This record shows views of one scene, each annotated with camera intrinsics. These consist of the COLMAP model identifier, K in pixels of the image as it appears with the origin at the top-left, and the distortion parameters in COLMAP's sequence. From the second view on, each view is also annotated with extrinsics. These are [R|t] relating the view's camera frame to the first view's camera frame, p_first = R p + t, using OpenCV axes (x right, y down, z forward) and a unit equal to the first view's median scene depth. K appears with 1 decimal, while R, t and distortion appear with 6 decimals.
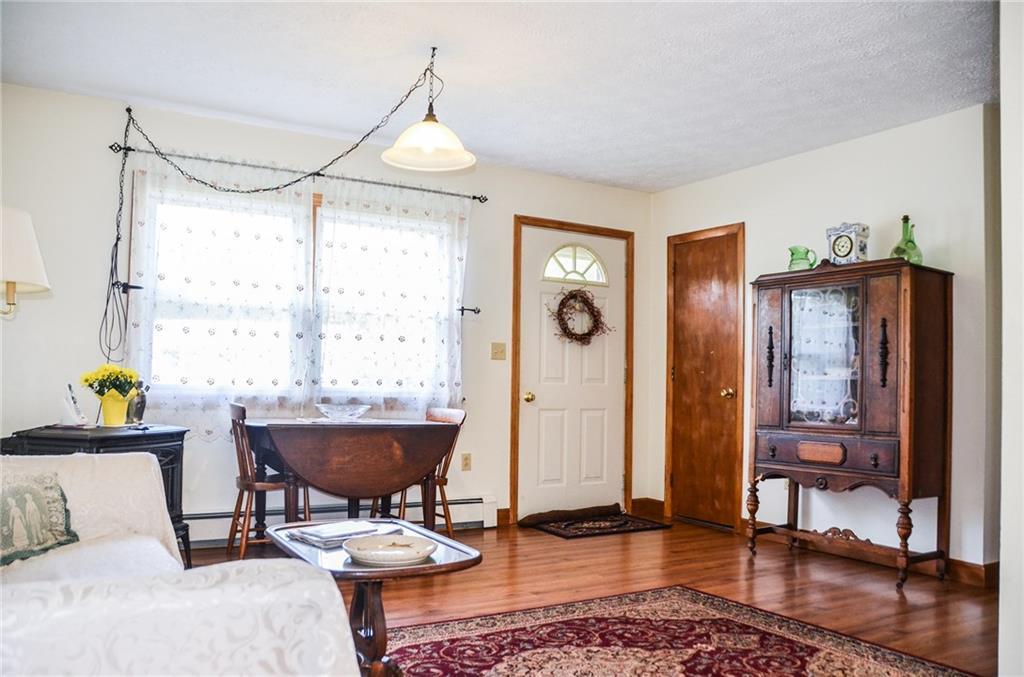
lens RADIAL K [[813.0, 0, 510.5], [0, 813.0, 355.7], [0, 0, 1]] dist [-0.152805, 0.104469]
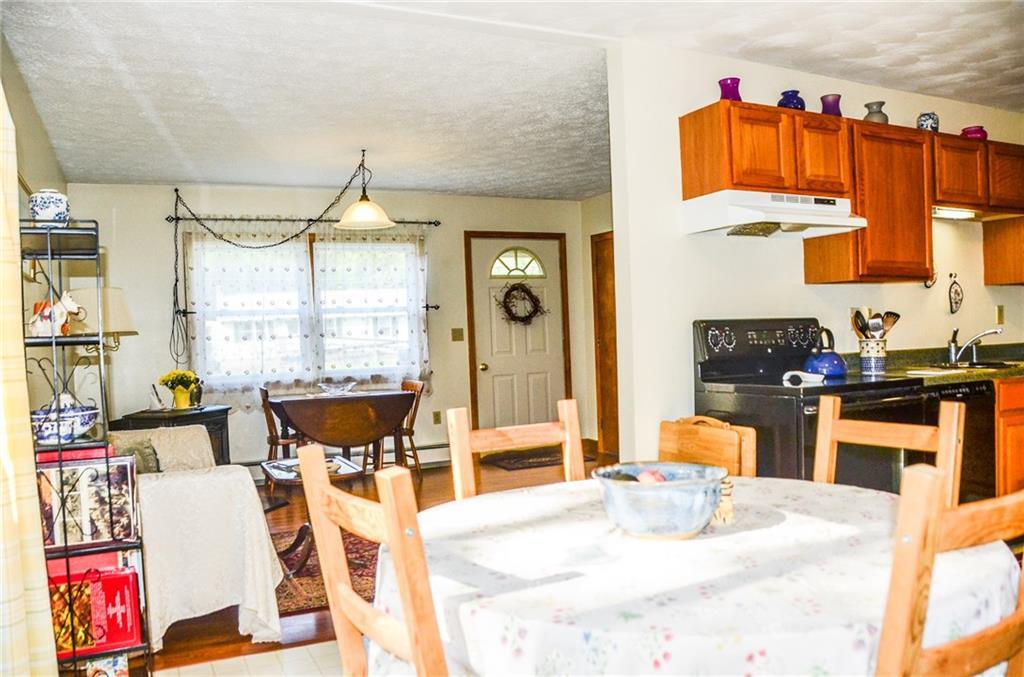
lens RADIAL K [[801.1, 0, 499.1], [0, 801.1, 354.8], [0, 0, 1]] dist [-0.153378, 0.106395]
pose [[0.993908, -0.053342, -0.096445, 0.205606], [0.059029, 0.996622, 0.057106, -0.050370], [0.093073, -0.062452, 0.993699, -0.357950]]
